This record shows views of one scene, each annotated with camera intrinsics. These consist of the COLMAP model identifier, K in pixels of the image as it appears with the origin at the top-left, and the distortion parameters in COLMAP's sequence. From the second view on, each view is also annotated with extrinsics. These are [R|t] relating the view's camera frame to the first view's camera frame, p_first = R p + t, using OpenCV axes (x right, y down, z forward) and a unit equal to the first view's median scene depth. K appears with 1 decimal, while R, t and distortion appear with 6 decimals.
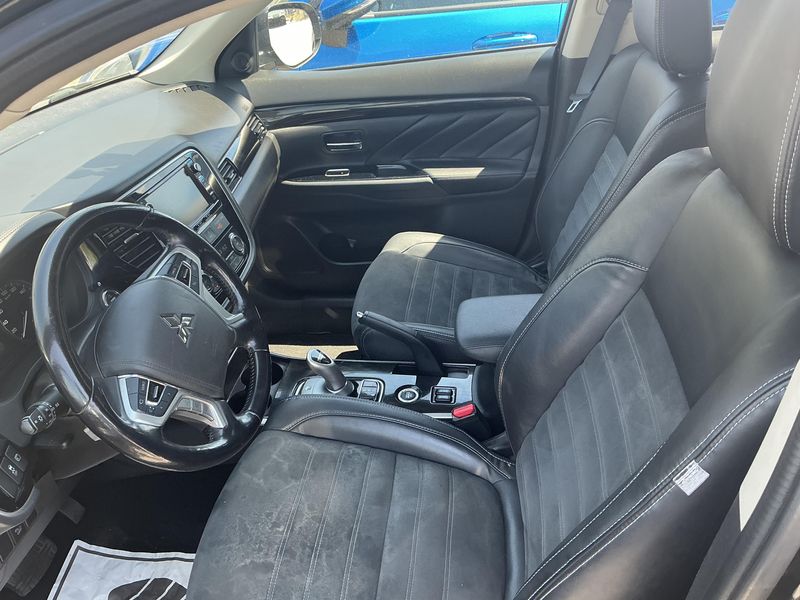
lens RADIAL K [[682.3, 0, 400.8], [0, 682.3, 288.4], [0, 0, 1]] dist [0.082532, -0.168007]
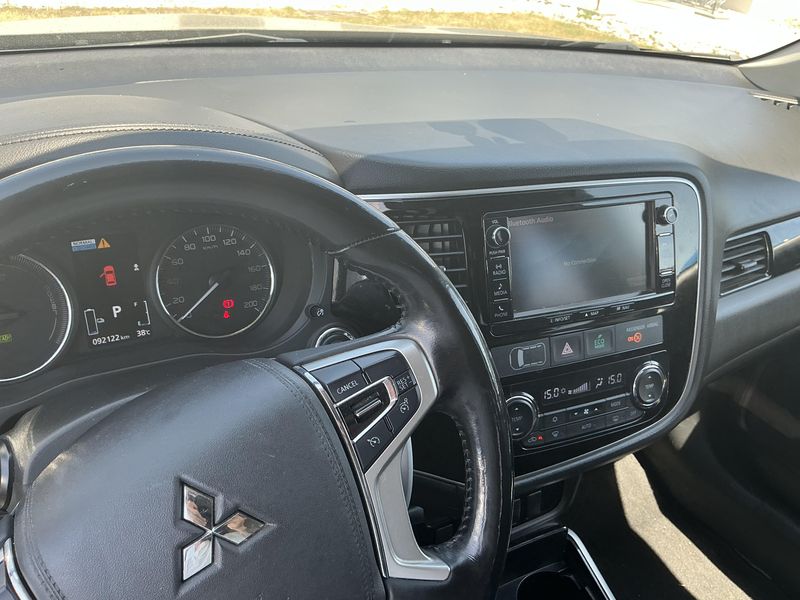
lens RADIAL K [[682.3, 0, 400.8], [0, 682.3, 288.4], [0, 0, 1]] dist [0.082532, -0.168007]
pose [[0.570028, 0.508587, -0.645296, -0.062661], [-0.531522, 0.827171, 0.182406, -0.121158], [0.626540, 0.239012, 0.741836, 0.530160]]
